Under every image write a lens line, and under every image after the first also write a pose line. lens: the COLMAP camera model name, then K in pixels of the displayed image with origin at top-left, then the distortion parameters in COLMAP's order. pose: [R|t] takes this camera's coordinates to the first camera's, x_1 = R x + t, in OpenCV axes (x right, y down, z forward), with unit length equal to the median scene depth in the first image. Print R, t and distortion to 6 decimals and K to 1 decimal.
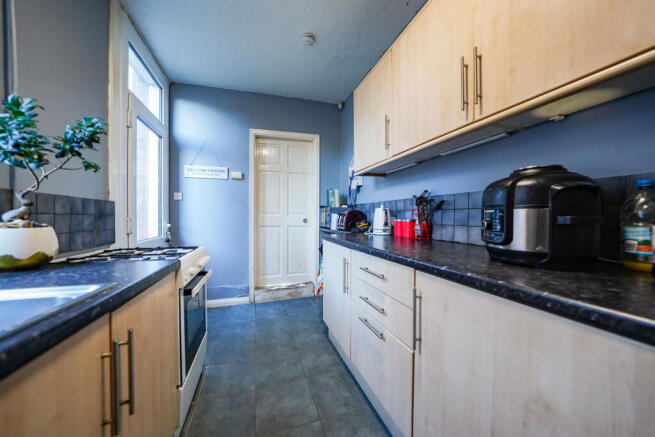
lens RADIAL K [[227.8, 0, 326.5], [0, 227.8, 219.1], [0, 0, 1]] dist [-0.016937, 0.000245]
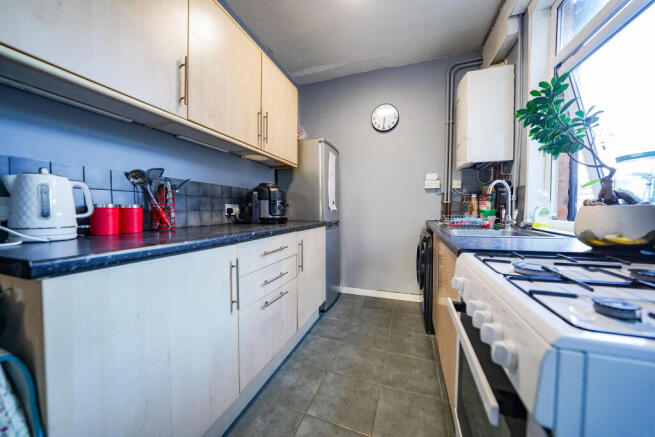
lens RADIAL K [[227.8, 0, 326.5], [0, 227.8, 219.1], [0, 0, 1]] dist [-0.016937, 0.000245]
pose [[-0.794357, -0.017065, 0.607212, -0.582405], [0.012446, 0.998938, 0.044355, 0.027079], [-0.607324, 0.042791, -0.793301, 1.467135]]
